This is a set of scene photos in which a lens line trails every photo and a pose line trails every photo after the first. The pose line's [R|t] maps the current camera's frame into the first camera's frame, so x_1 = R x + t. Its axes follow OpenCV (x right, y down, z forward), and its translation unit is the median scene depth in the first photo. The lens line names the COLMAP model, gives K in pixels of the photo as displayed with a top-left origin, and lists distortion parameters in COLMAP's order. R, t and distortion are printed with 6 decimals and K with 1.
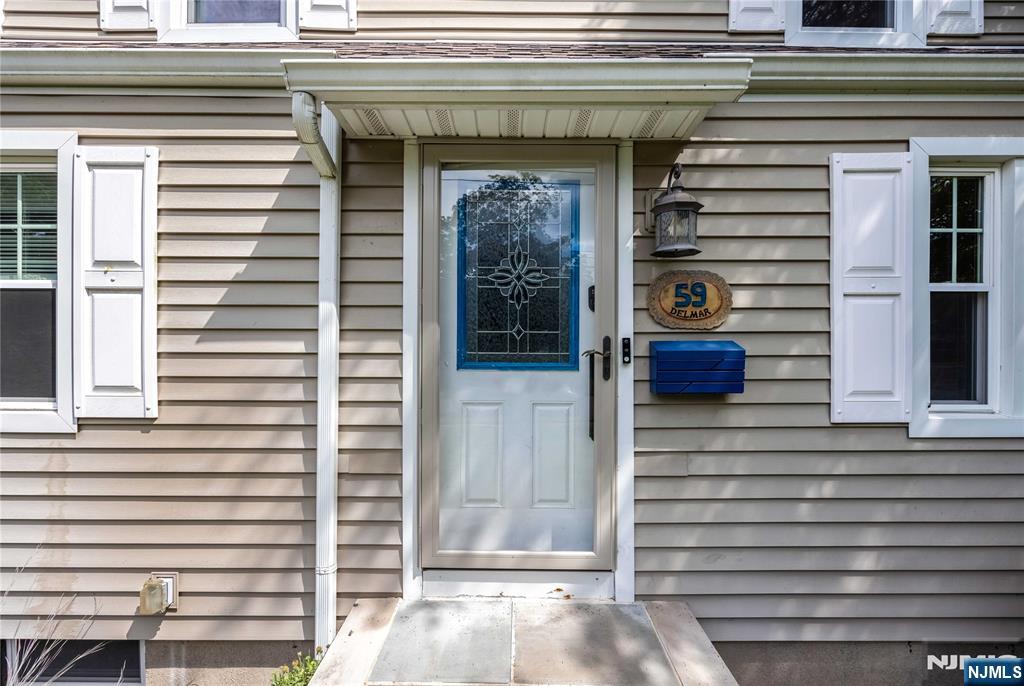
lens RADIAL K [[420.2, 0, 508.9], [0, 420.2, 338.1], [0, 0, 1]] dist [-0.010274, -0.000010]
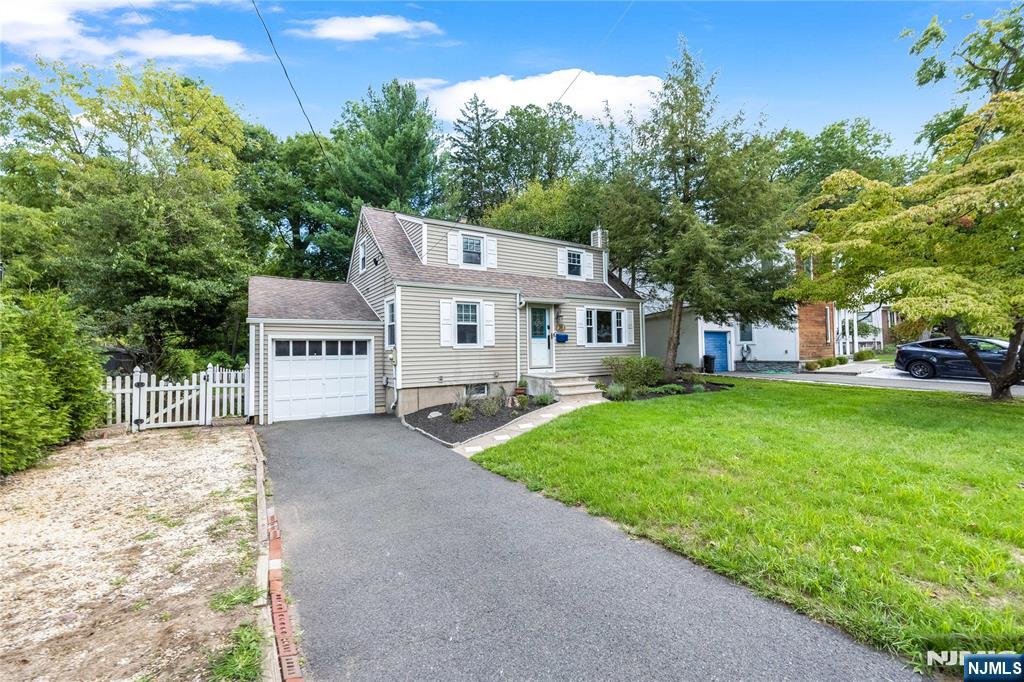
lens RADIAL K [[420.2, 0, 508.9], [0, 420.2, 336.1], [0, 0, 1]] dist [-0.010274, -0.000010]
pose [[0.835959, 0.004147, 0.548776, -3.931689], [0.006583, 0.999824, -0.017585, 0.151844], [-0.548752, 0.018313, 0.835784, -4.163888]]
